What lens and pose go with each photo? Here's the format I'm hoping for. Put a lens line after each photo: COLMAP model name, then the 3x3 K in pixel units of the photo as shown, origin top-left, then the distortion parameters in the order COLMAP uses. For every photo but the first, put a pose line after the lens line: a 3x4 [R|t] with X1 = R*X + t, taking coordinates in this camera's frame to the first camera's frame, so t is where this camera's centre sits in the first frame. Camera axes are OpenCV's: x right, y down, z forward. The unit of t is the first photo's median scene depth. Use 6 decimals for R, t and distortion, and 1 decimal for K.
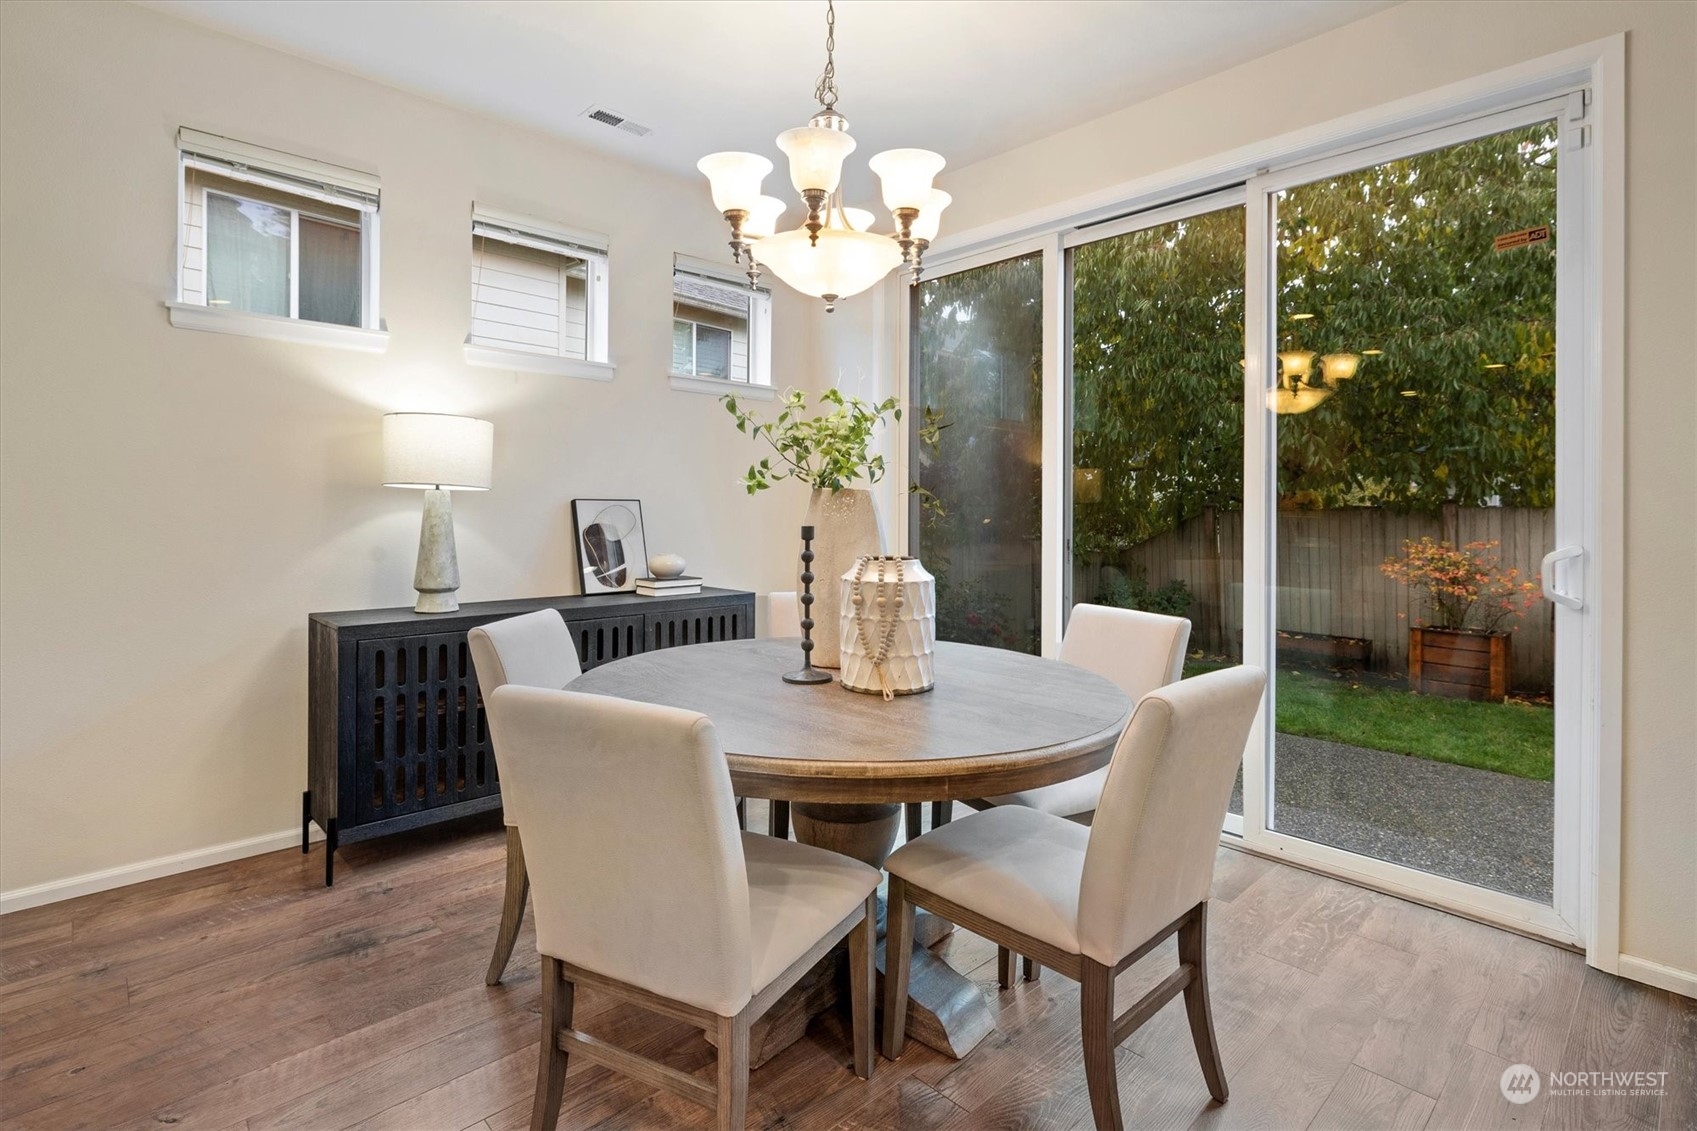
lens RADIAL K [[778.1, 0, 840.6], [0, 778.1, 505.8], [0, 0, 1]] dist [-0.002019, 0.000178]
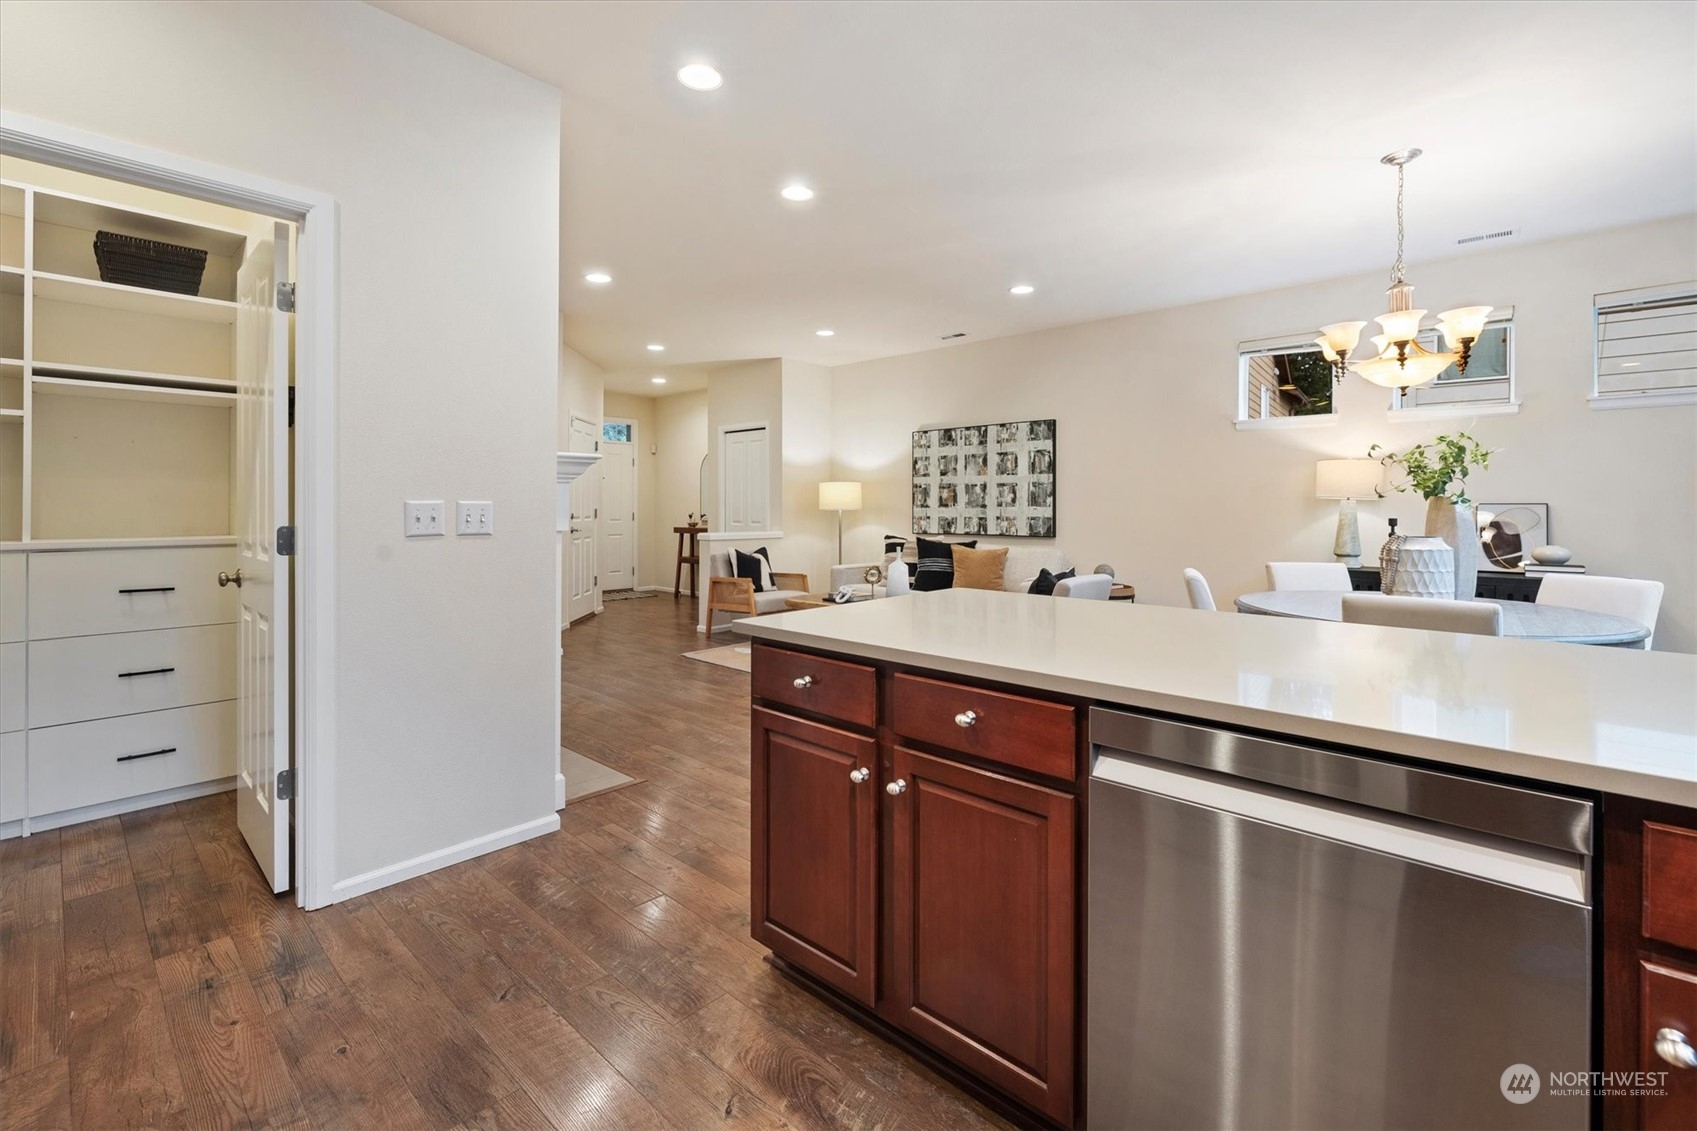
lens RADIAL K [[778.1, 0, 840.6], [0, 778.1, 505.8], [0, 0, 1]] dist [-0.002019, 0.000178]
pose [[0.122656, -0.008334, -0.992414, 1.131341], [0.002472, 0.999964, -0.008092, 0.004571], [0.992446, -0.001460, 0.122673, -0.392322]]
